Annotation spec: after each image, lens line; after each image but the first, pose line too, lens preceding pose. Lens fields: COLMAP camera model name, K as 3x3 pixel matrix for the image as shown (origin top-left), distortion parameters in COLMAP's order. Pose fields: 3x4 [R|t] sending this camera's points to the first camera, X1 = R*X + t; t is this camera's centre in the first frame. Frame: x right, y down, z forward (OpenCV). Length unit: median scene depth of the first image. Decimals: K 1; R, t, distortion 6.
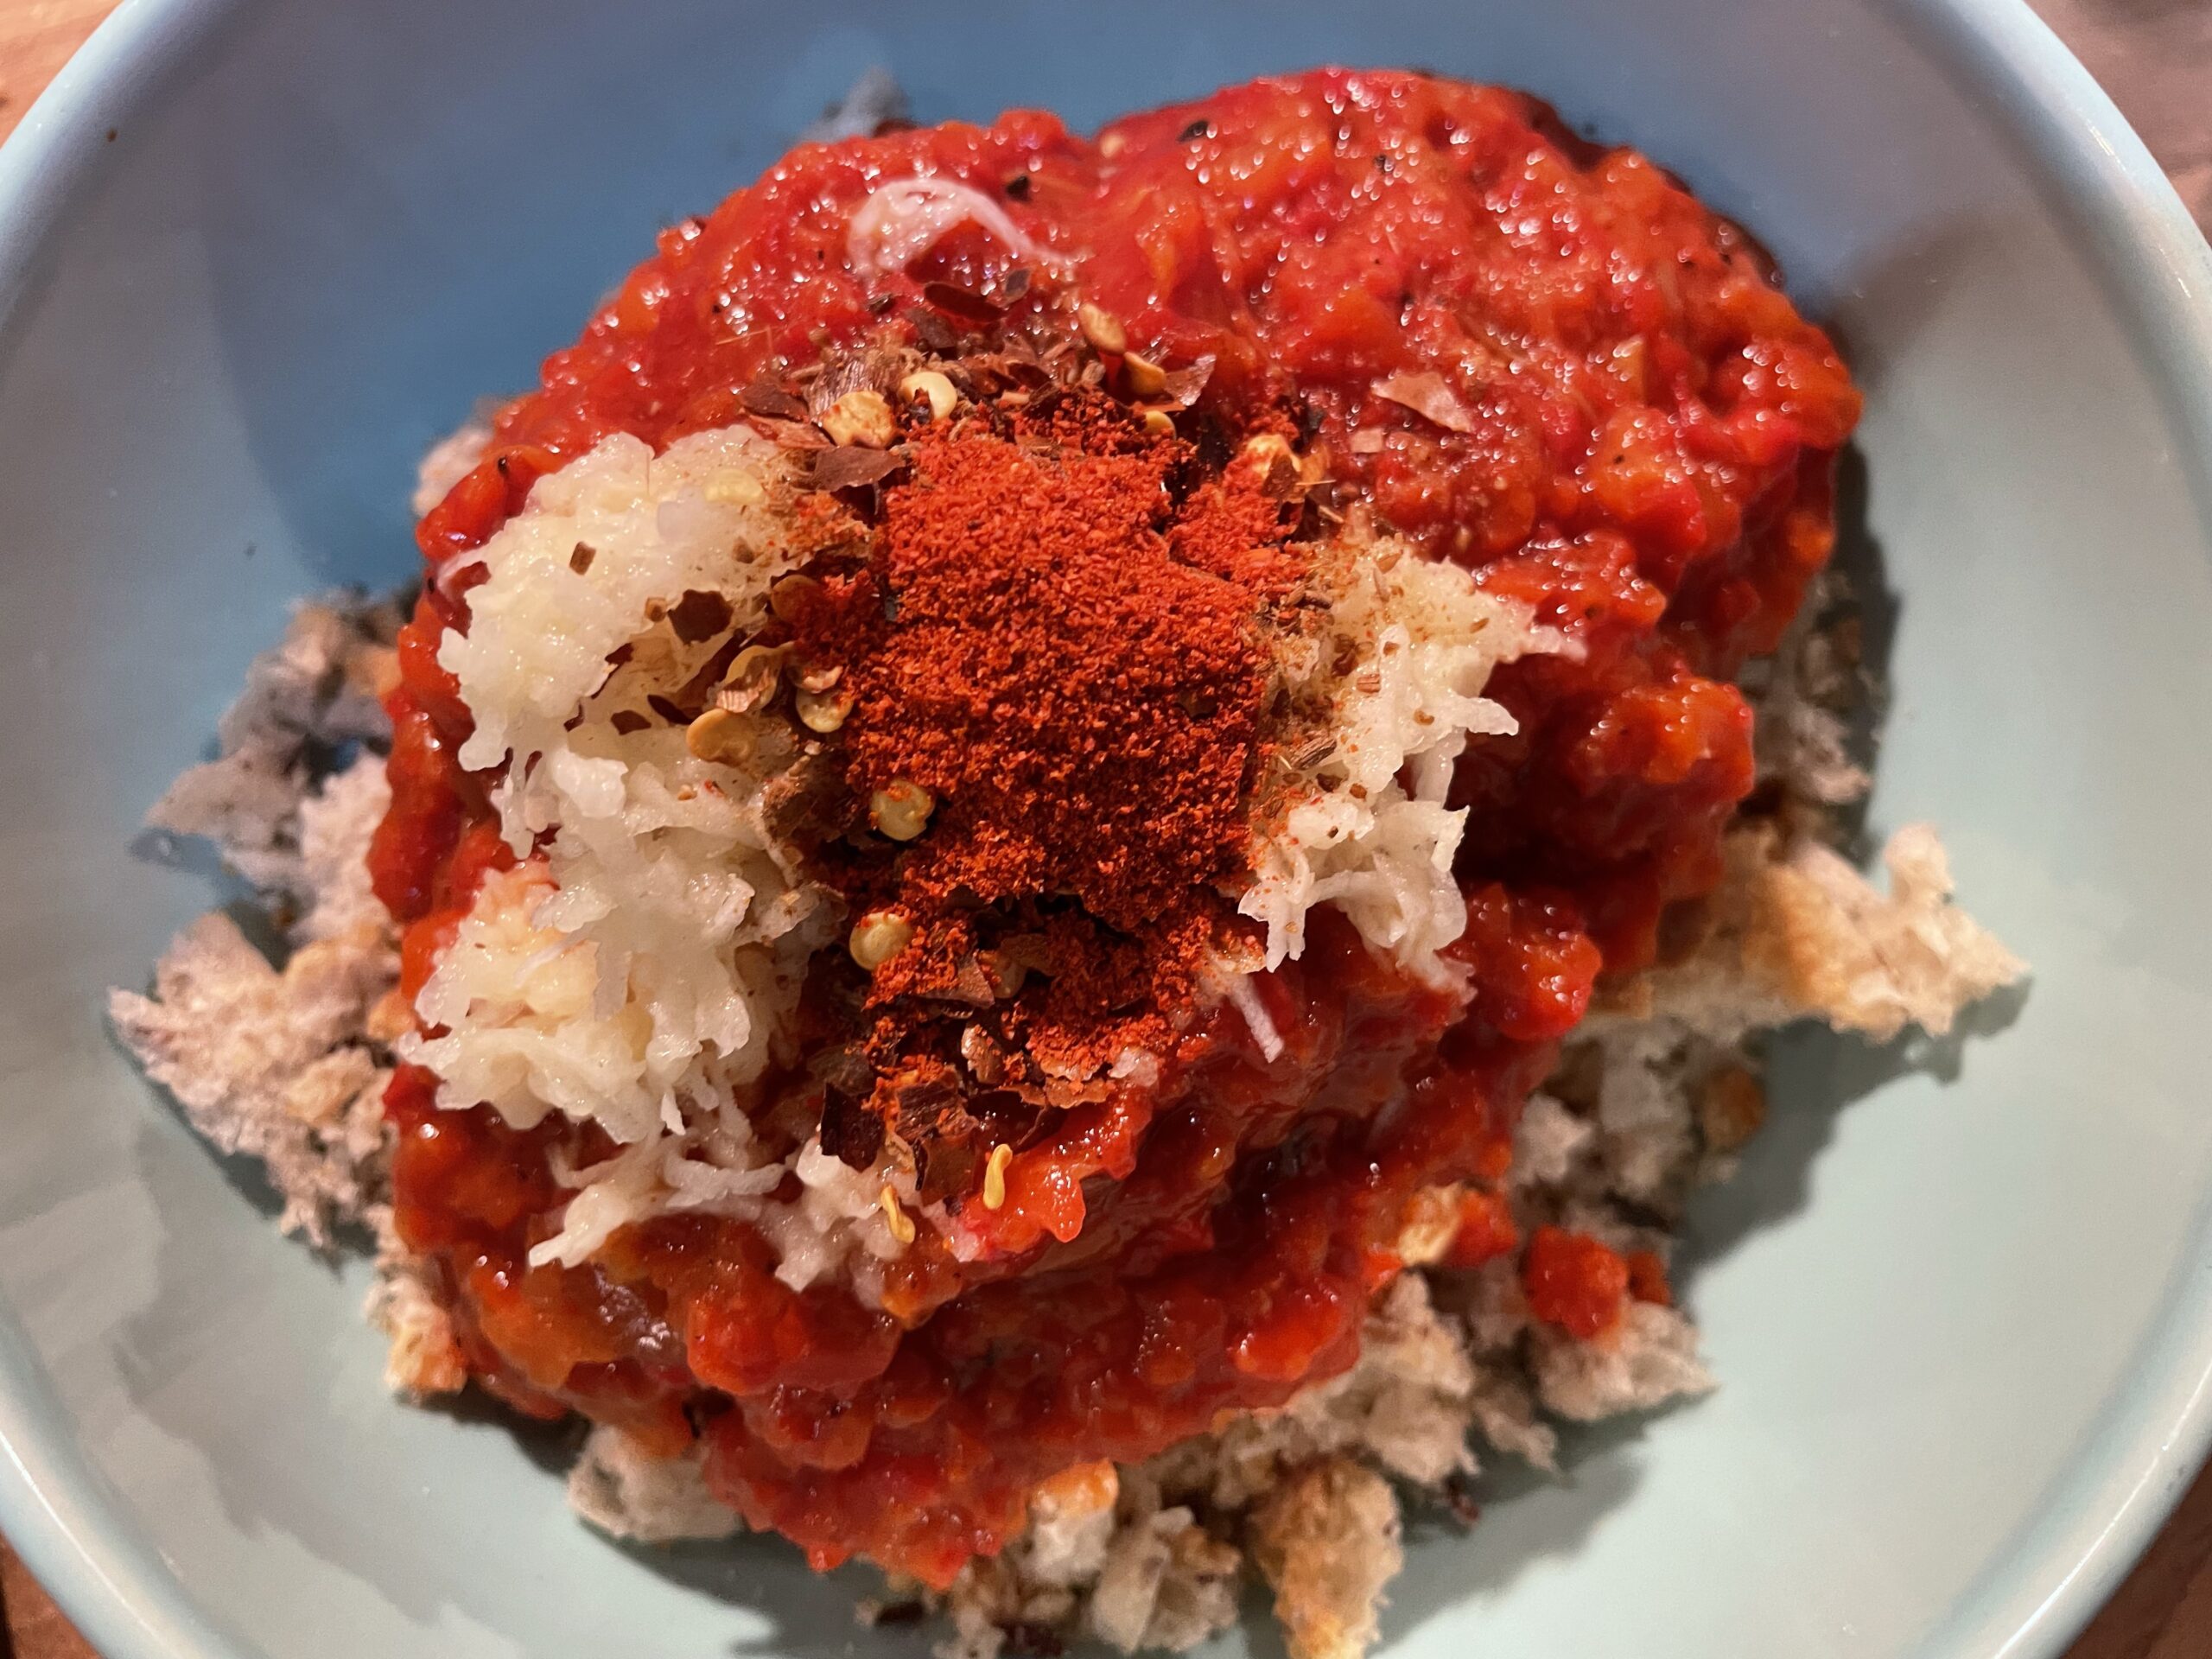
lens RADIAL K [[1782.2, 0, 1106.0], [0, 1782.2, 829.5], [0, 0, 1]] dist [0.091145, -0.134489]
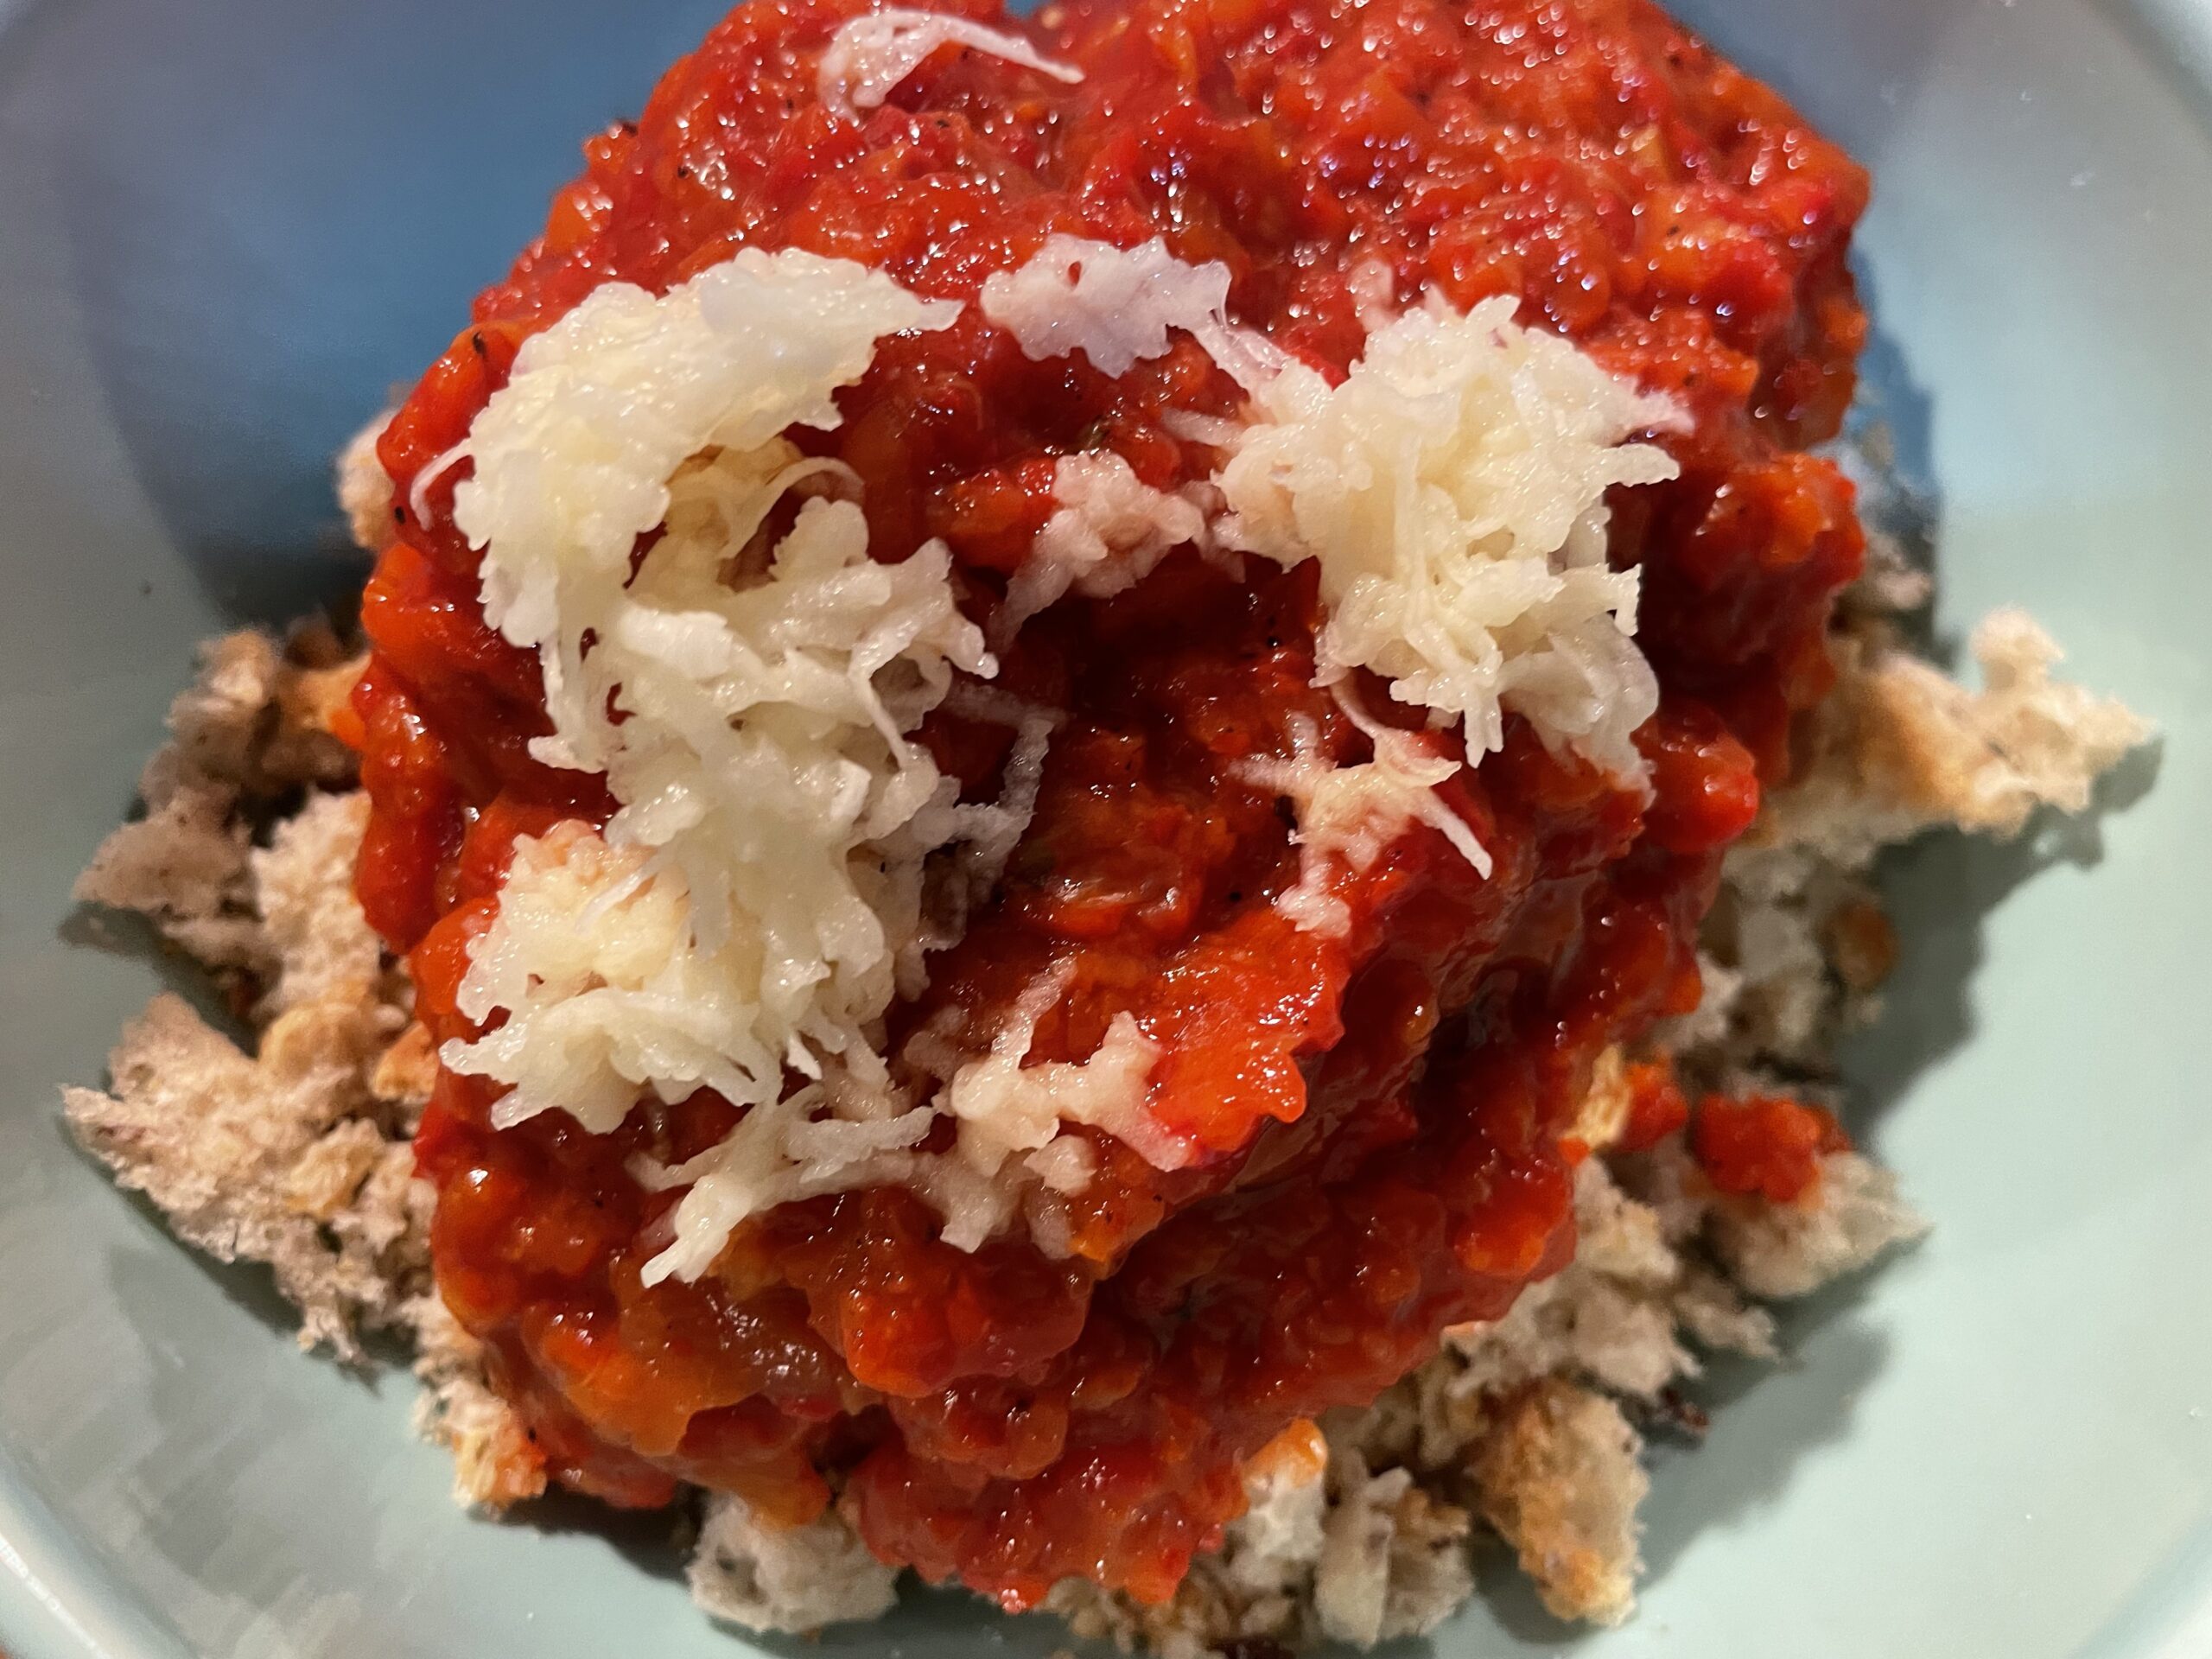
lens RADIAL K [[1749.8, 0, 1117.4], [0, 1749.8, 835.9], [0, 0, 1]] dist [0.084208, -0.126803]
pose [[0.982772, -0.160244, 0.092096, -0.120787], [0.166315, 0.984090, -0.062494, 0.103088], [-0.080616, 0.076734, 0.993787, 0.128325]]
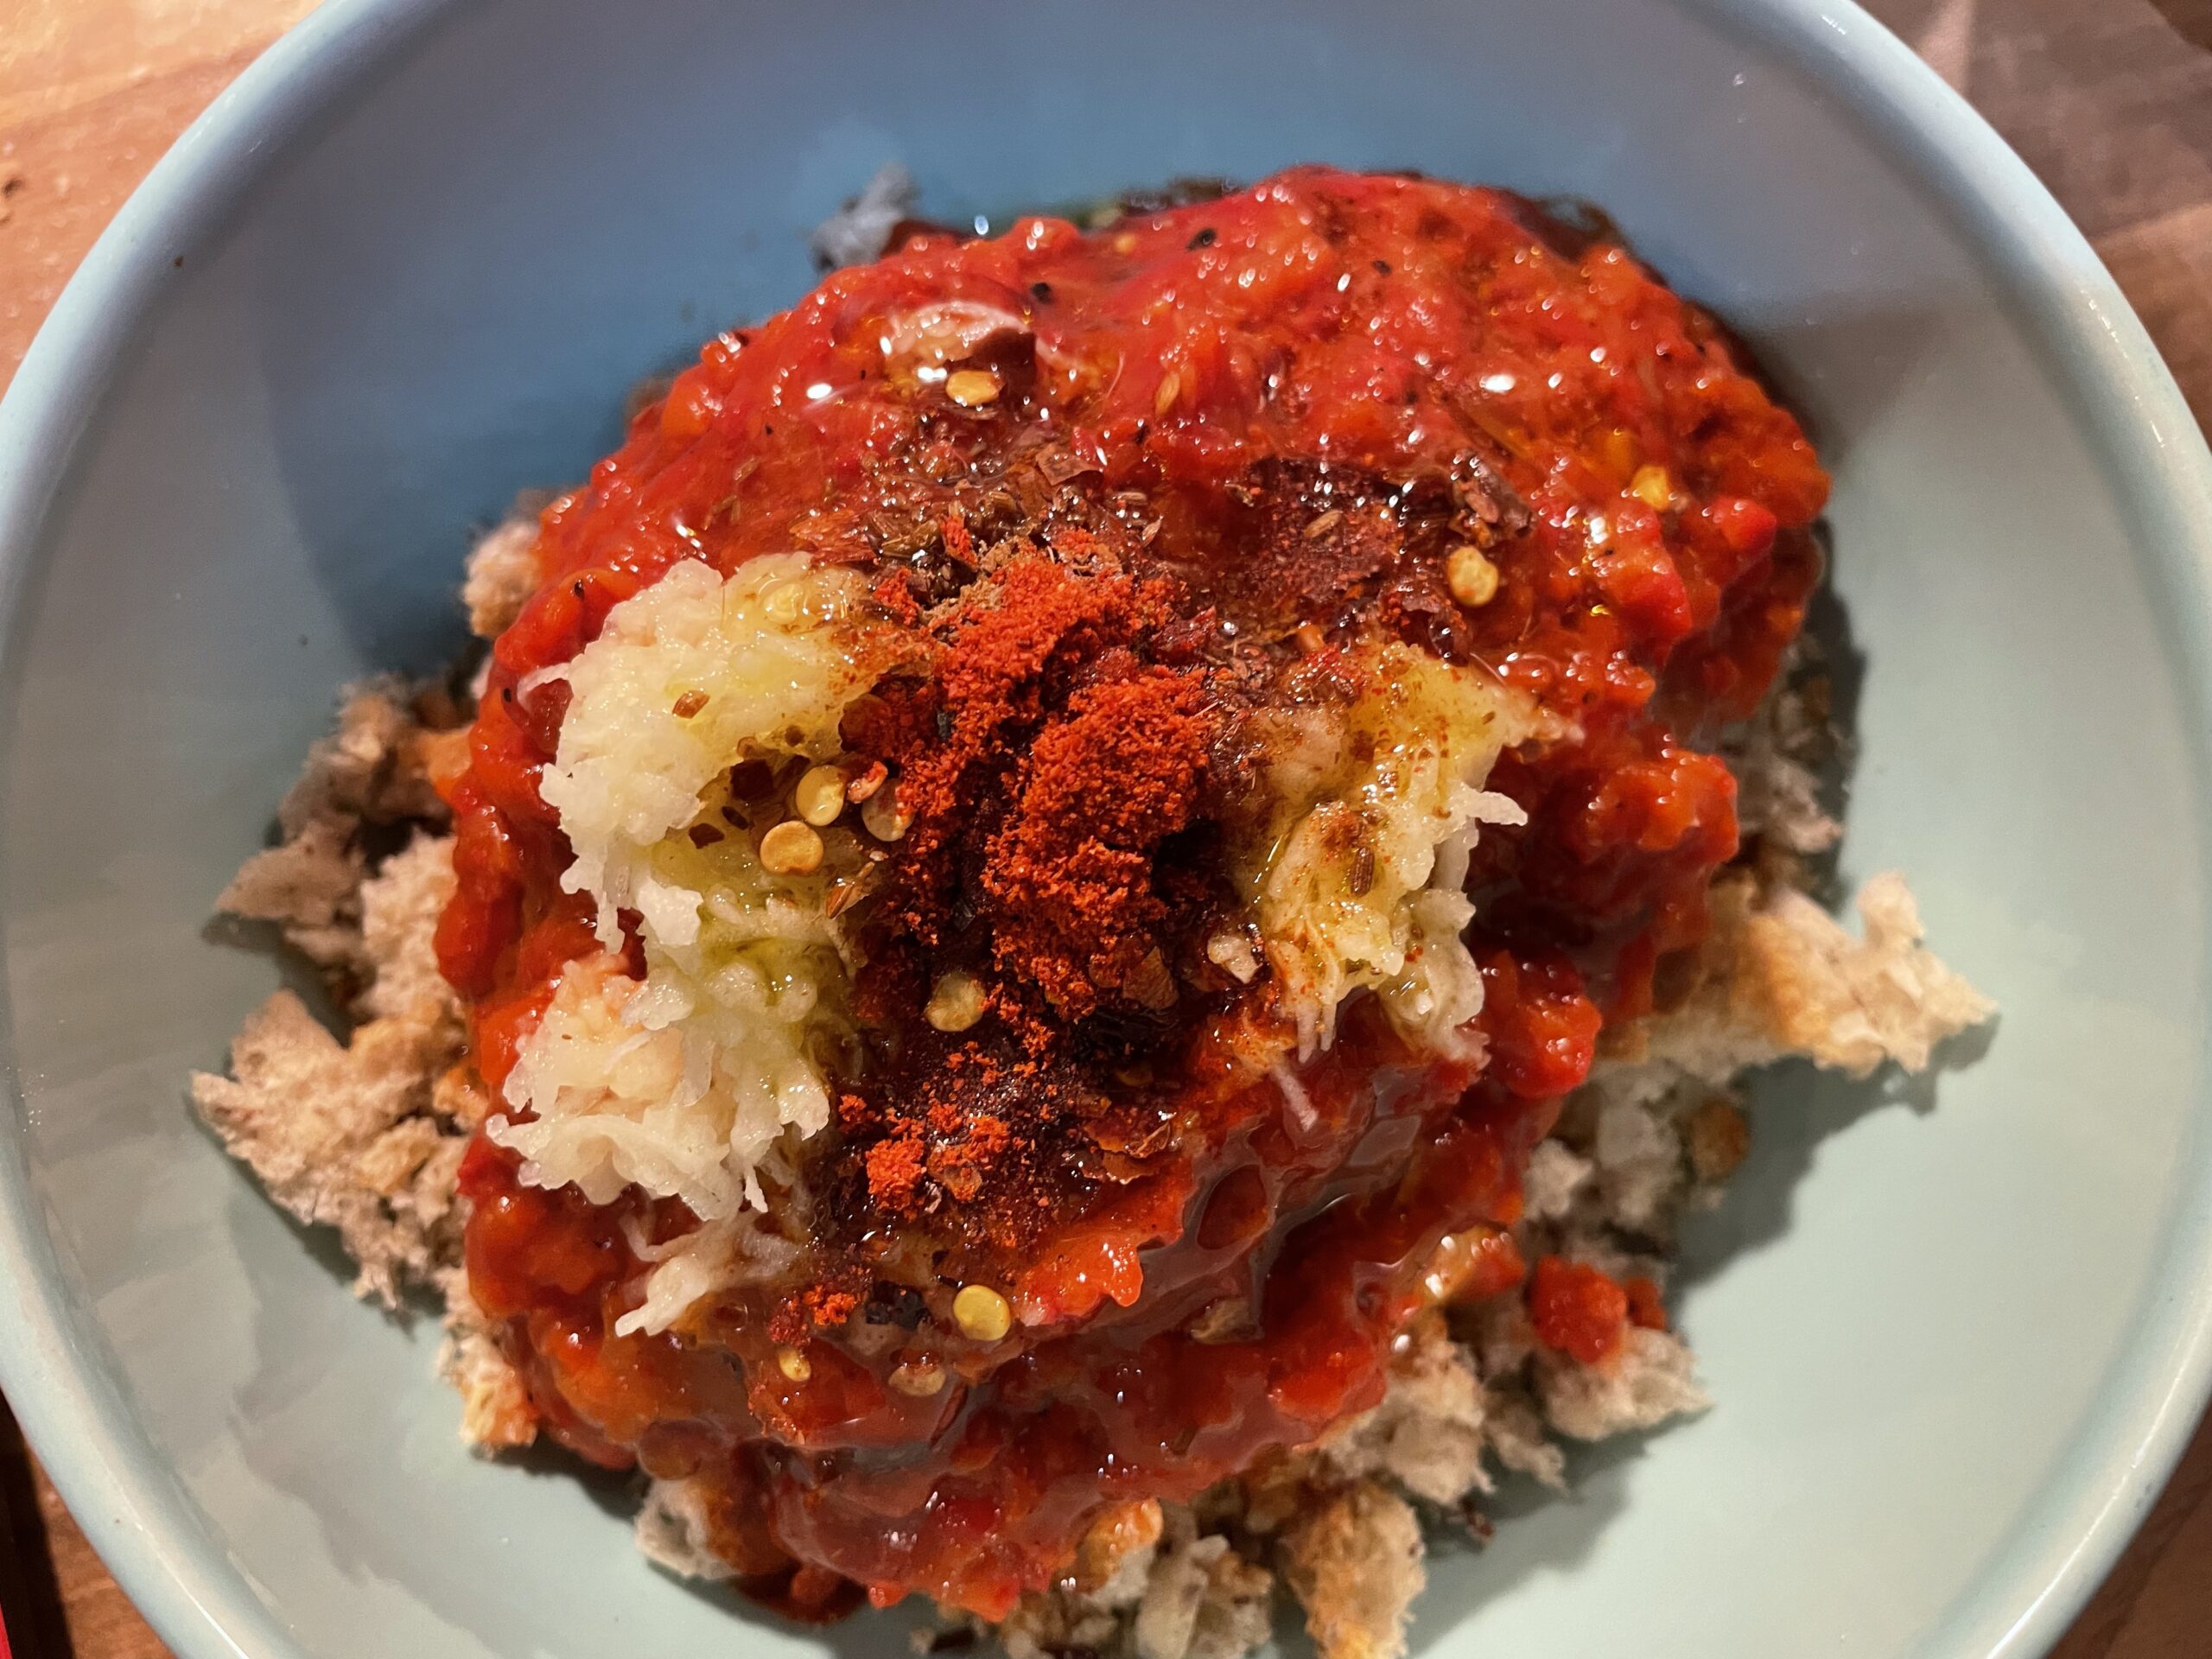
lens RADIAL K [[1782.2, 0, 1106.0], [0, 1782.2, 829.5], [0, 0, 1]] dist [0.091145, -0.134489]
pose [[0.999517, -0.019363, 0.024323, -0.041007], [0.019200, 0.999792, 0.006896, -0.048179], [-0.024452, -0.006425, 0.999680, -0.060347]]
